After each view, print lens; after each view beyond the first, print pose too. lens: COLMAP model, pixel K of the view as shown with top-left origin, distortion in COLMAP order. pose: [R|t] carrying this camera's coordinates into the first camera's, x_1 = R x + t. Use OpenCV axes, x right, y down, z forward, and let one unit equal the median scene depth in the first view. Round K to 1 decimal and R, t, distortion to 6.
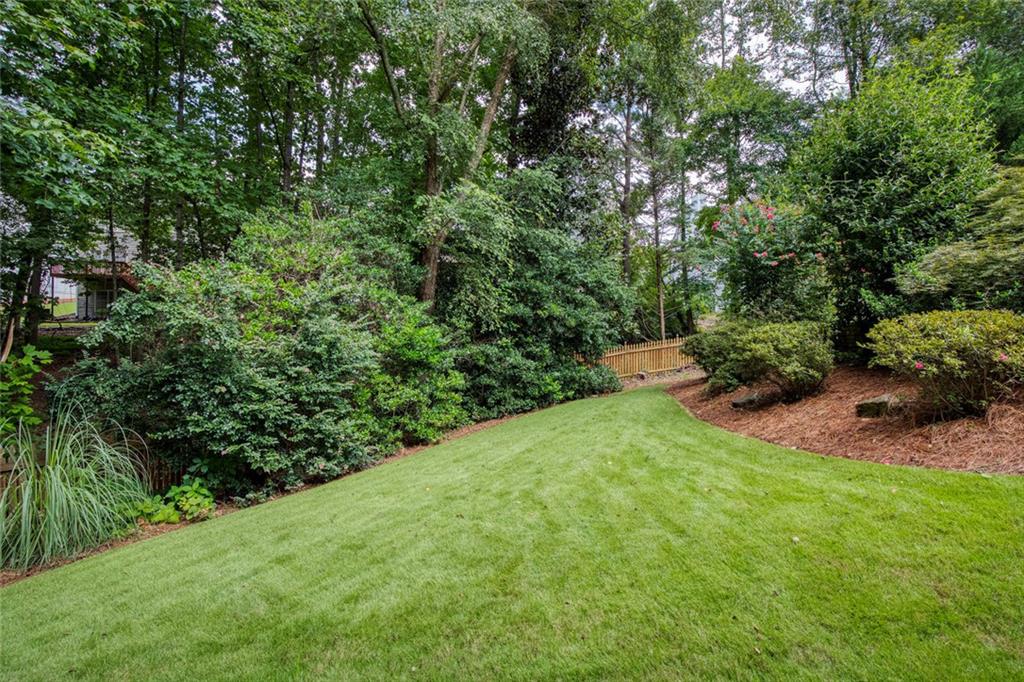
lens RADIAL K [[495.7, 0, 514.2], [0, 495.7, 342.5], [0, 0, 1]] dist [0.002202, 0.001018]
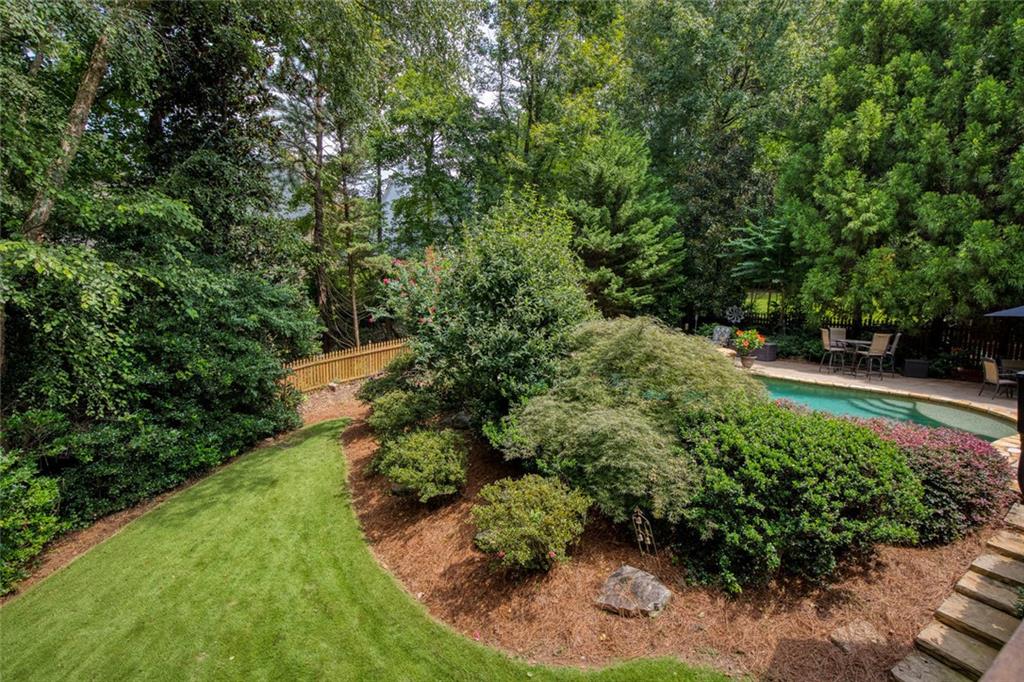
lens RADIAL K [[495.7, 0, 514.7], [0, 495.7, 341.3], [0, 0, 1]] dist [0.002202, 0.001018]
pose [[0.861663, -0.059218, 0.504015, 0.117714], [-0.024123, 0.987266, 0.157237, -0.256401], [-0.506908, -0.147644, 0.849262, 0.030839]]
